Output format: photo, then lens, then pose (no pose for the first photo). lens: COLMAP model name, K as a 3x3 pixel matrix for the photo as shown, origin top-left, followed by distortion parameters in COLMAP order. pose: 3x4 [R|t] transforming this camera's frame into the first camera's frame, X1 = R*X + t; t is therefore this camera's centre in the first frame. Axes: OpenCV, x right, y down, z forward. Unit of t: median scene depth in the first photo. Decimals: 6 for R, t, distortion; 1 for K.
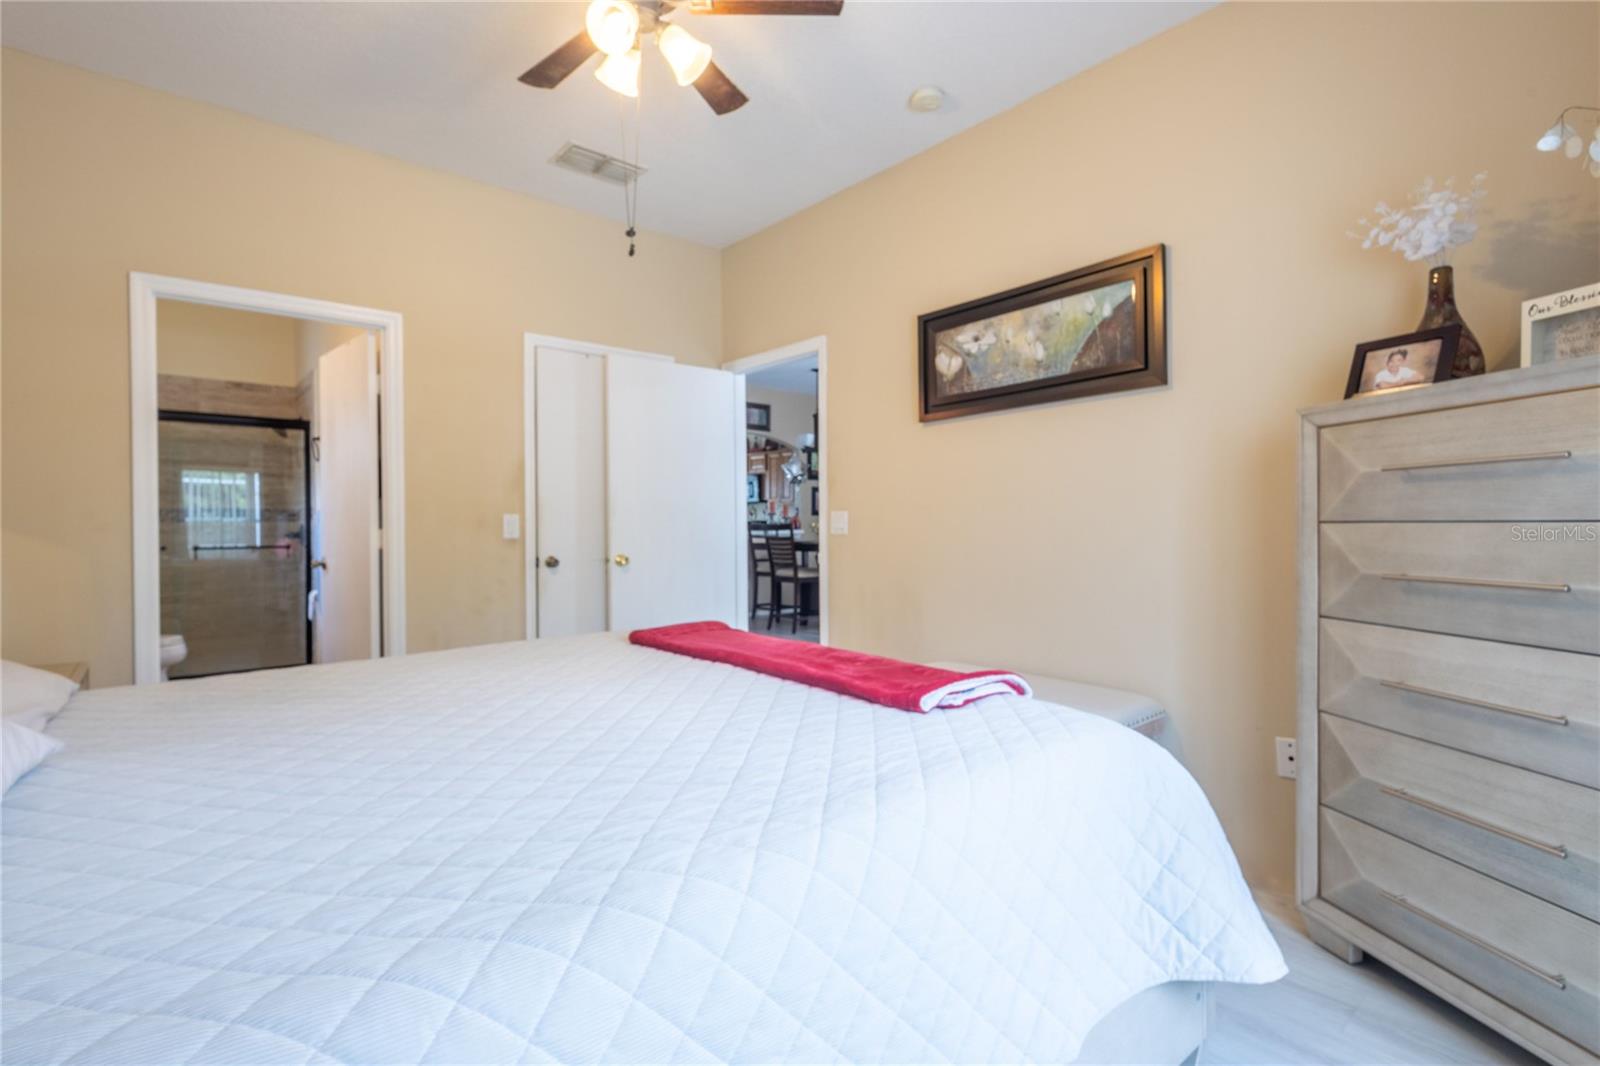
lens RADIAL K [[743.3, 0, 798.3], [0, 743.3, 520.9], [0, 0, 1]] dist [0.002388, -0.000372]
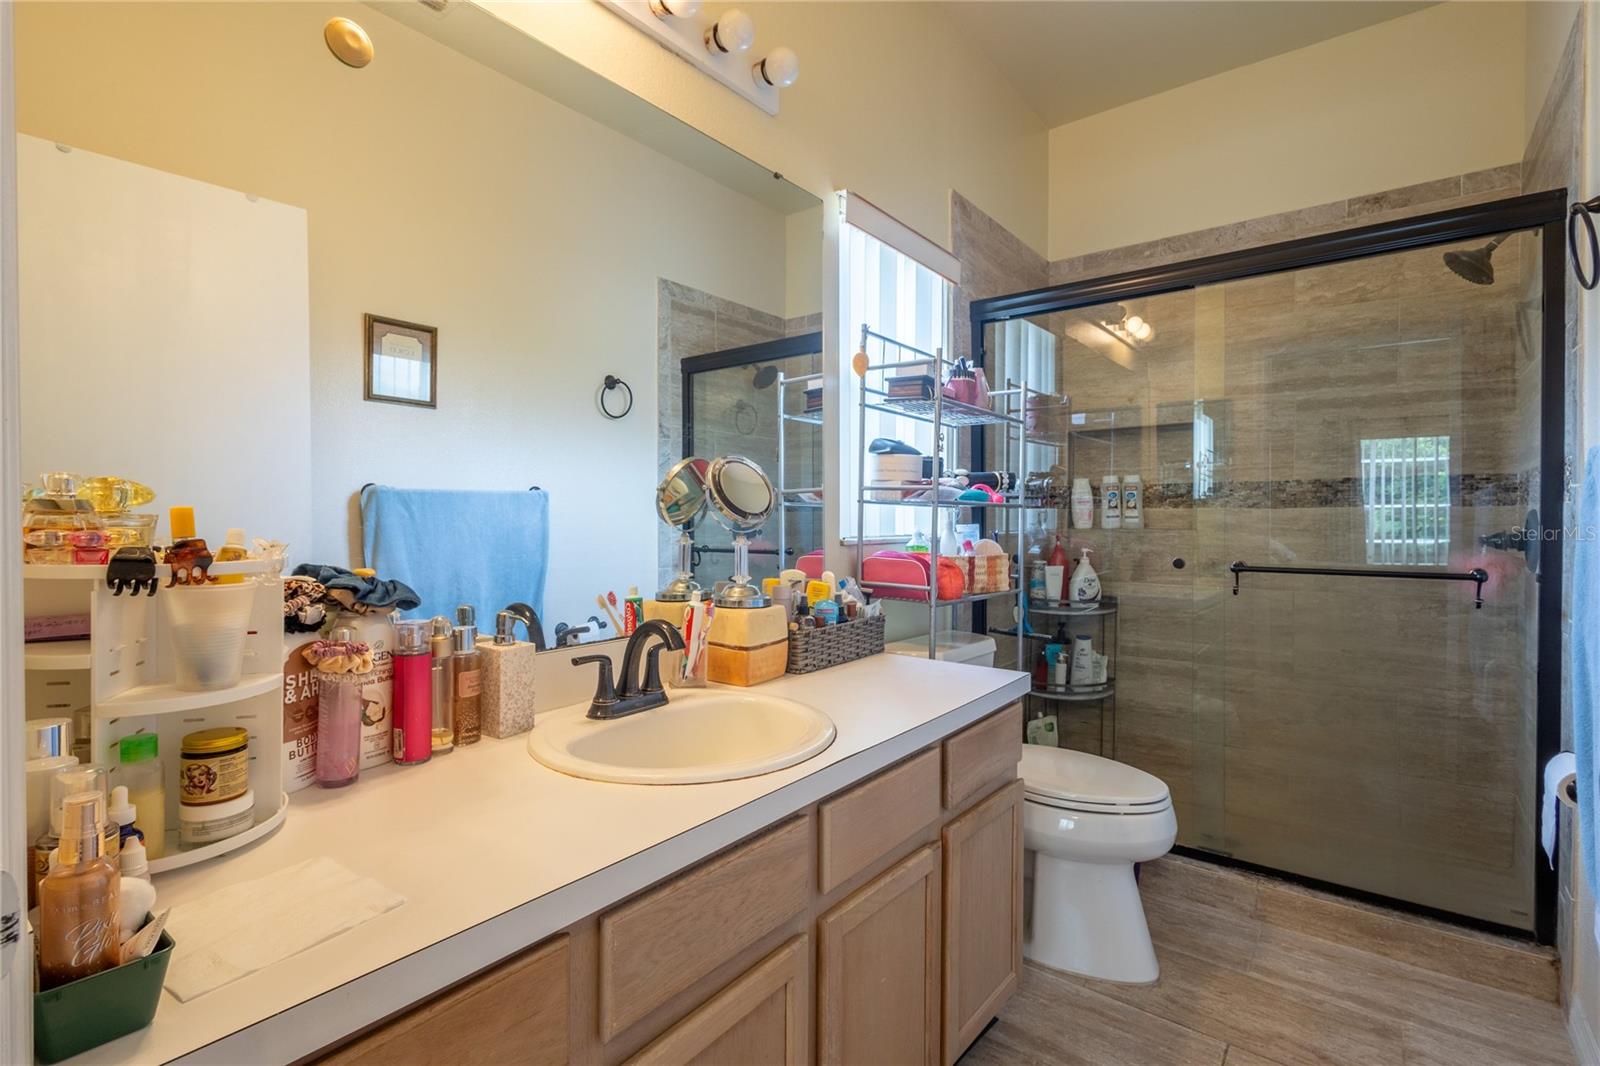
lens RADIAL K [[743.3, 0, 798.3], [0, 743.3, 520.9], [0, 0, 1]] dist [0.002388, -0.000372]
pose [[0.184163, 0.016582, -0.982756, -0.378686], [-0.002478, 0.999862, 0.016406, 0.004297], [0.982893, -0.000586, 0.184179, 0.584902]]
